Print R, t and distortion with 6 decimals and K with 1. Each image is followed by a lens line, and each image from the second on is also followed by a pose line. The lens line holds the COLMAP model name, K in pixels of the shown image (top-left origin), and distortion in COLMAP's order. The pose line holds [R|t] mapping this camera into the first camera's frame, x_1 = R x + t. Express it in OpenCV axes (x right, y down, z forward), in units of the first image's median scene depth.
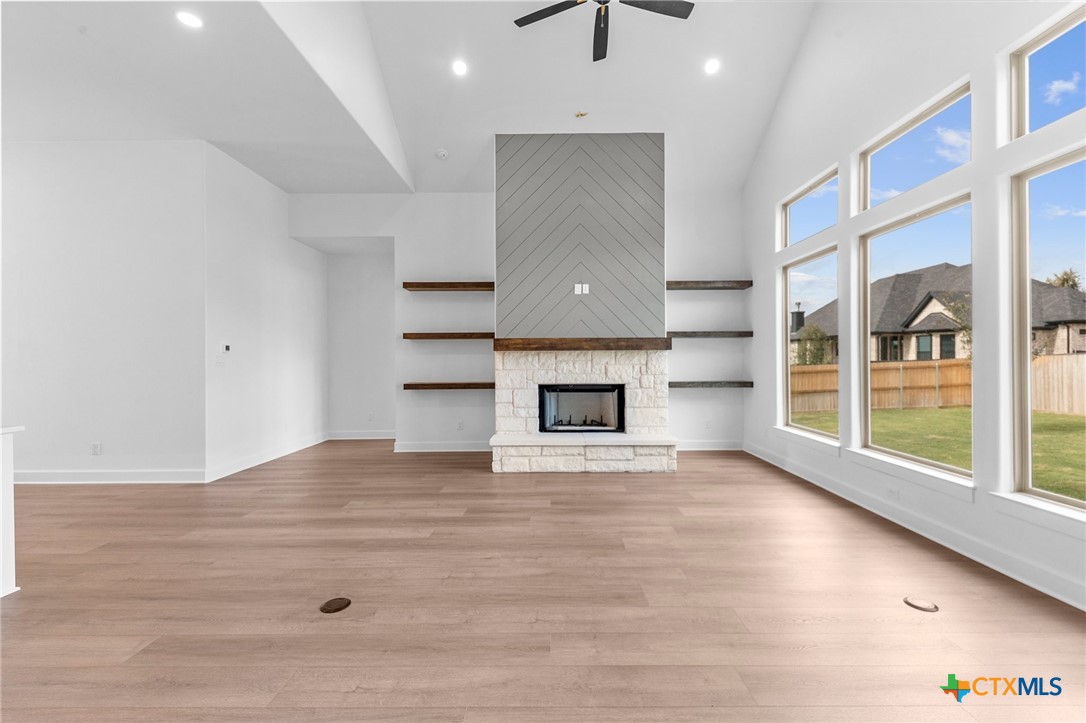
lens RADIAL K [[471.4, 0, 543.0], [0, 471.4, 361.5], [0, 0, 1]] dist [0.001328, 0.000136]
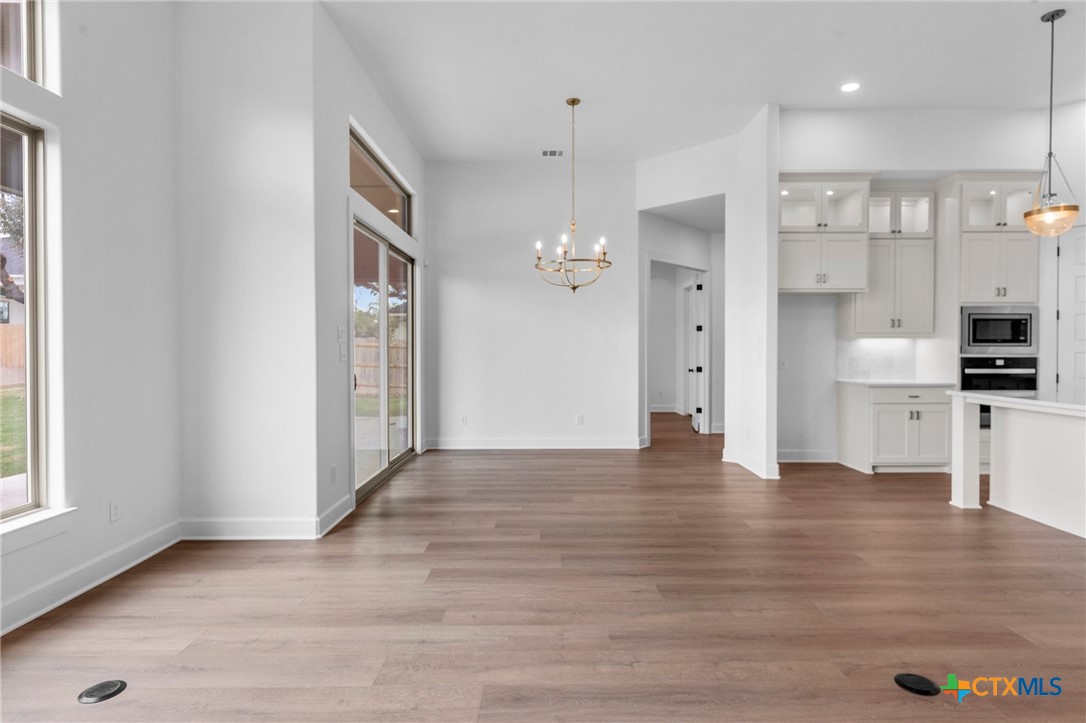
lens RADIAL K [[576.7, 0, 543.7], [0, 576.7, 355.0], [0, 0, 1]] dist [0.000350, -0.000393]
pose [[-0.999964, 0.005295, -0.006626, 0.155054], [0.005208, 0.999900, 0.013132, -0.000949], [0.006695, 0.013097, -0.999892, 2.171274]]
